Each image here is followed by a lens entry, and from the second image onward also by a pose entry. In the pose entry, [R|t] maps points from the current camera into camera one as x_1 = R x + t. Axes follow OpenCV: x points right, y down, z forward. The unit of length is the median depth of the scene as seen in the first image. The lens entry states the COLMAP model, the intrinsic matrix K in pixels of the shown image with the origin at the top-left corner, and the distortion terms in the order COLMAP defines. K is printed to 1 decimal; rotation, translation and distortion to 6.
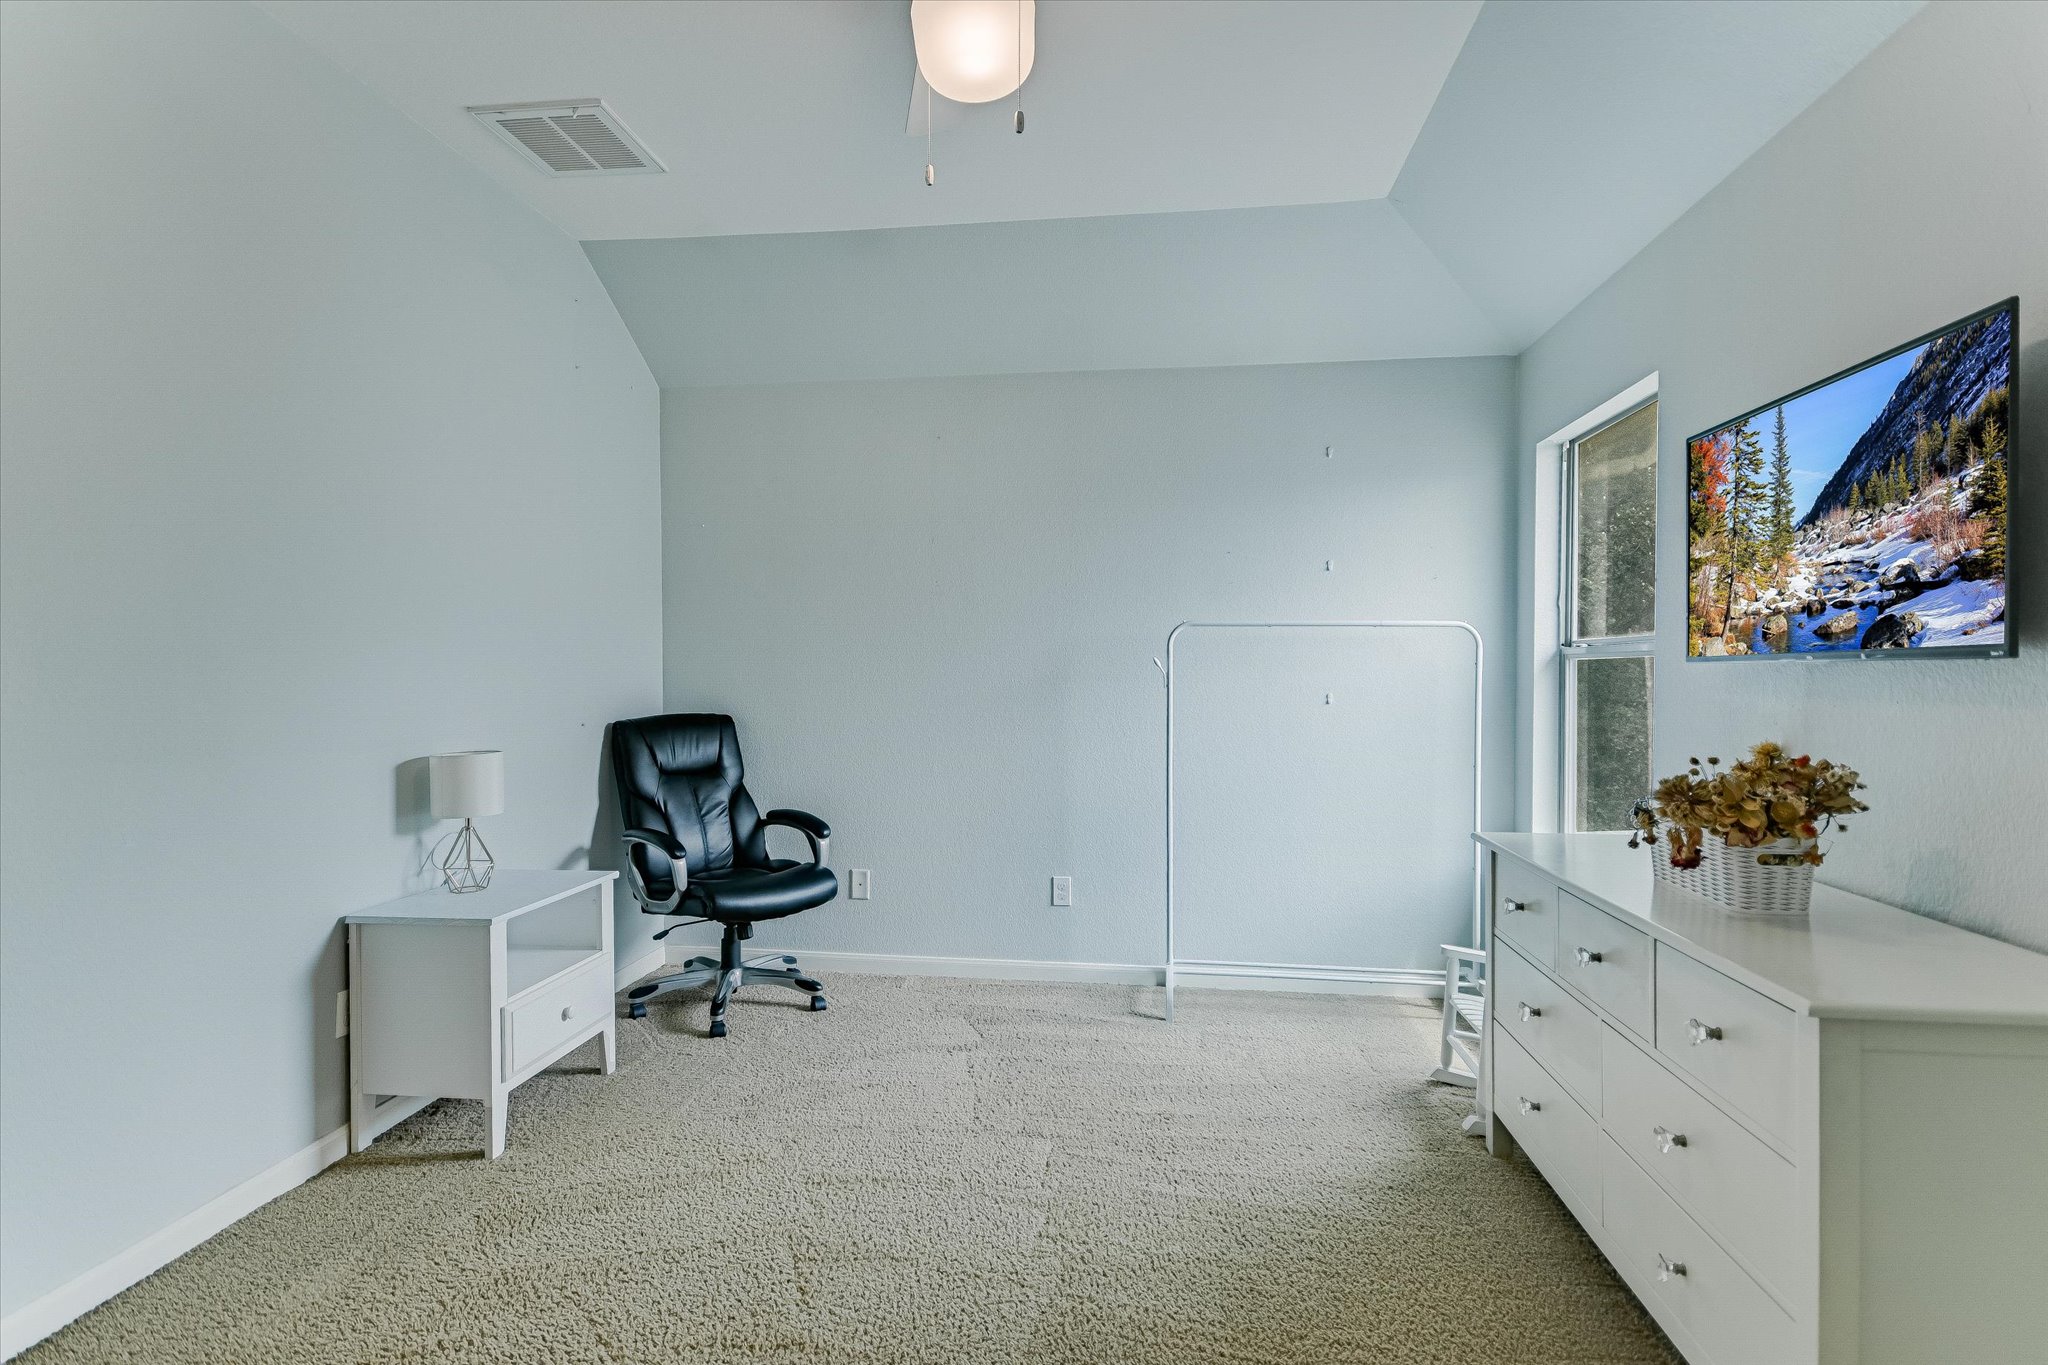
lens RADIAL K [[997.1, 0, 1023.5], [0, 997.1, 678.6], [0, 0, 1]] dist [-0.000530, -0.000154]
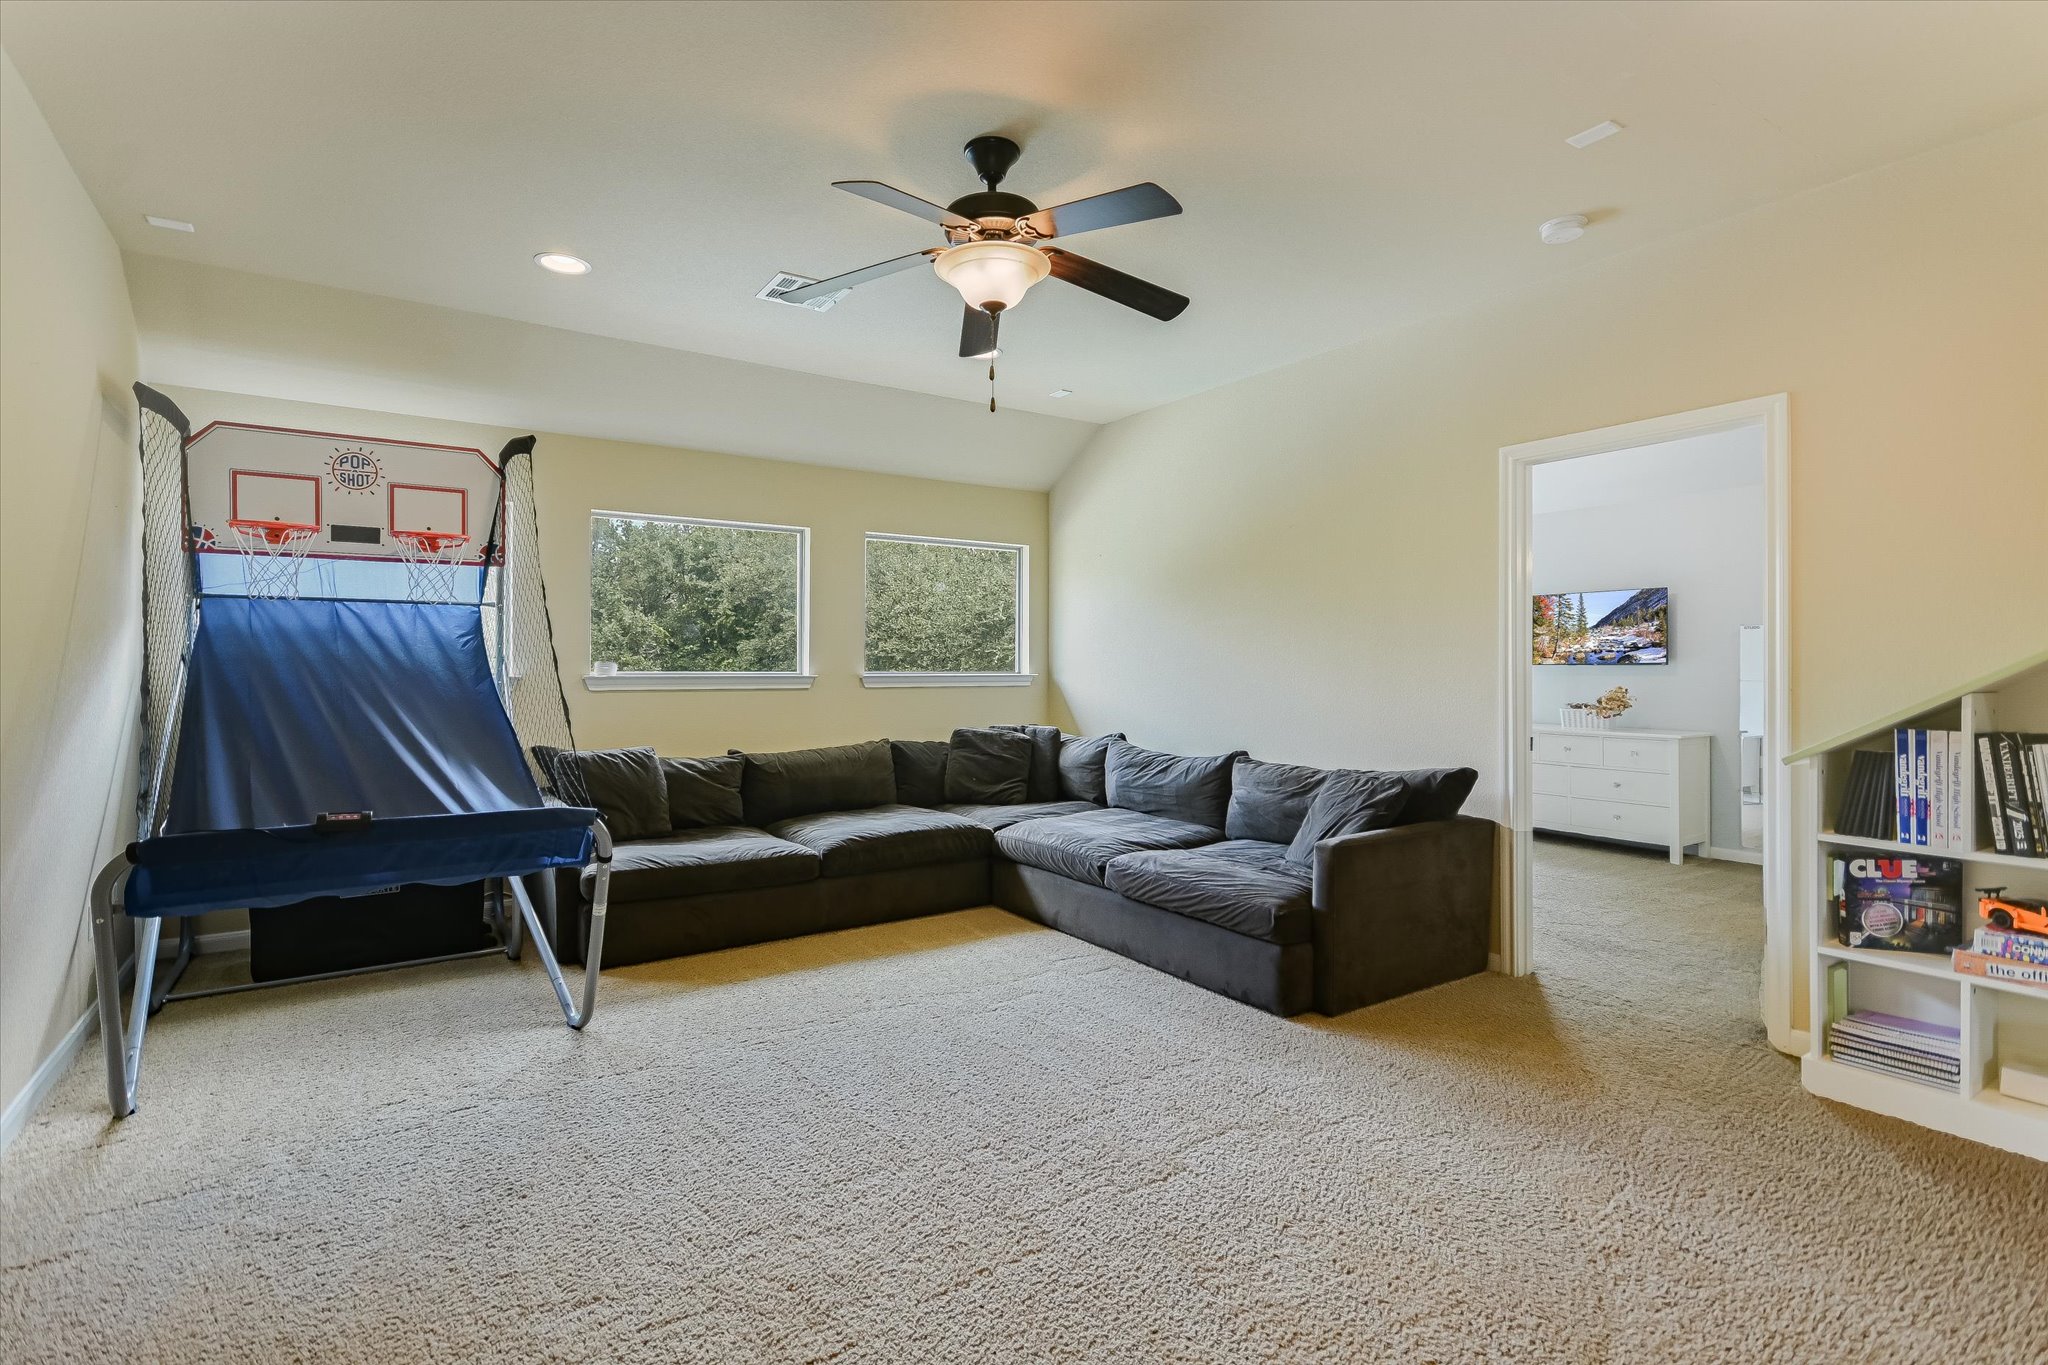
lens RADIAL K [[997.1, 0, 1022.1], [0, 997.1, 676.6], [0, 0, 1]] dist [-0.000530, -0.000154]
pose [[0.743502, -0.008863, 0.668675, -3.407736], [0.010475, 0.999944, 0.001606, -0.007293], [-0.668652, 0.005811, 0.743553, -0.321673]]
